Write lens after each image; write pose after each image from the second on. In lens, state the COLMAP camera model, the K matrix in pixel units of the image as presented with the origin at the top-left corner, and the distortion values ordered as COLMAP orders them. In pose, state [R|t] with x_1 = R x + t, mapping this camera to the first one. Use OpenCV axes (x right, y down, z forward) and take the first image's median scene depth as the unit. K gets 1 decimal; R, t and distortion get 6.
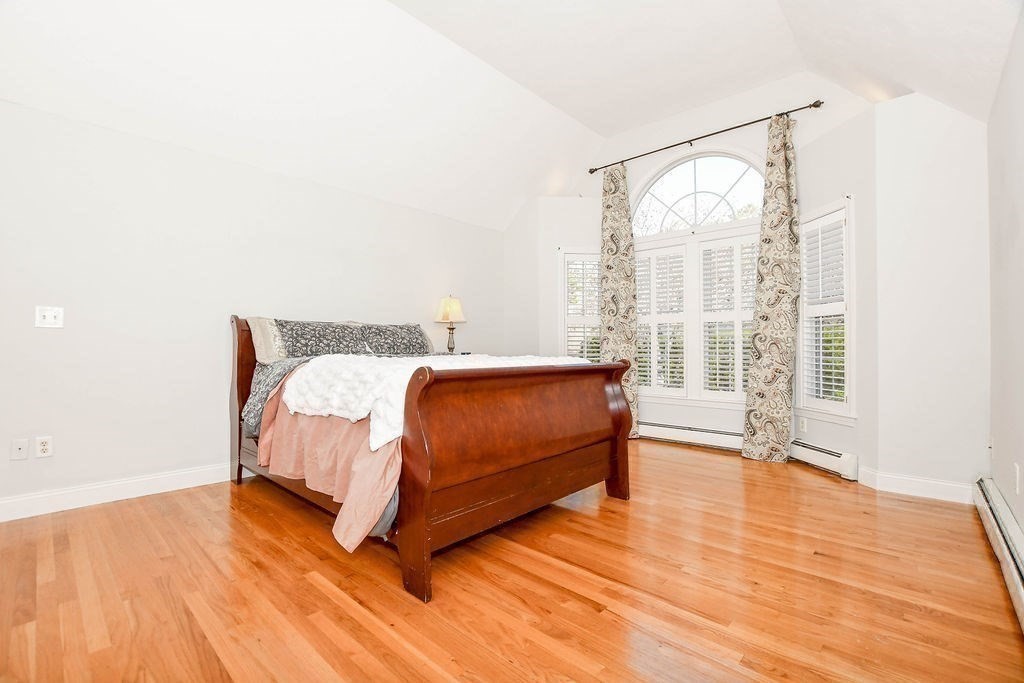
lens RADIAL K [[450.2, 0, 507.4], [0, 450.2, 343.6], [0, 0, 1]] dist [-0.032810, 0.000359]
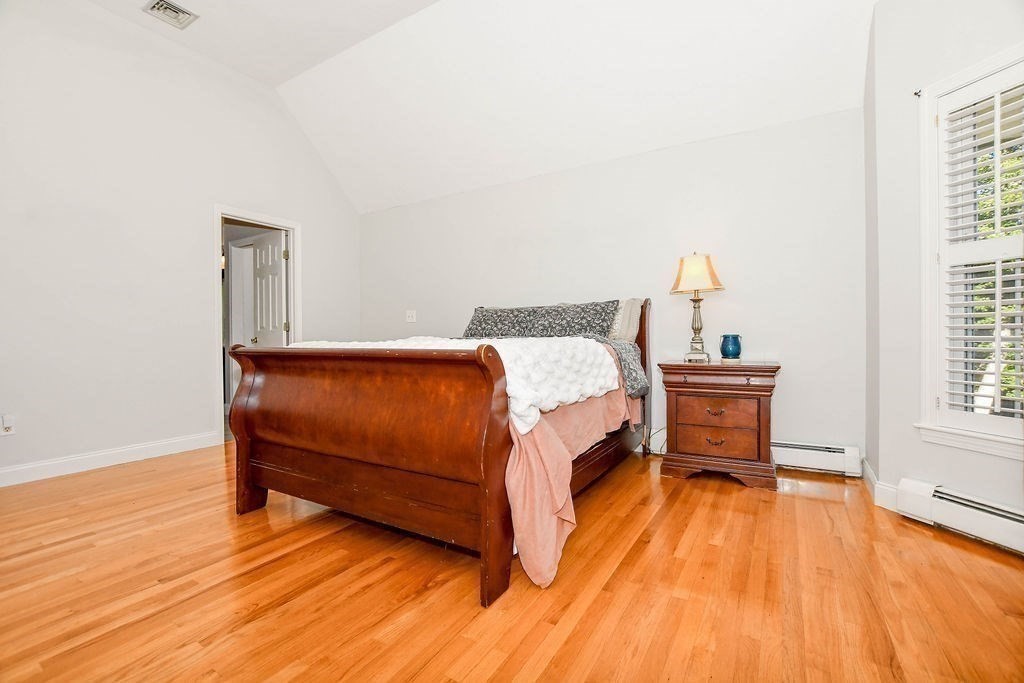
lens RADIAL K [[450.2, 0, 507.4], [0, 450.2, 343.6], [0, 0, 1]] dist [-0.032810, 0.000359]
pose [[0.199080, 0.010173, -0.979930, 0.948561], [0.019917, 0.999698, 0.014425, 0.033868], [0.979781, -0.022389, 0.198817, 1.113595]]
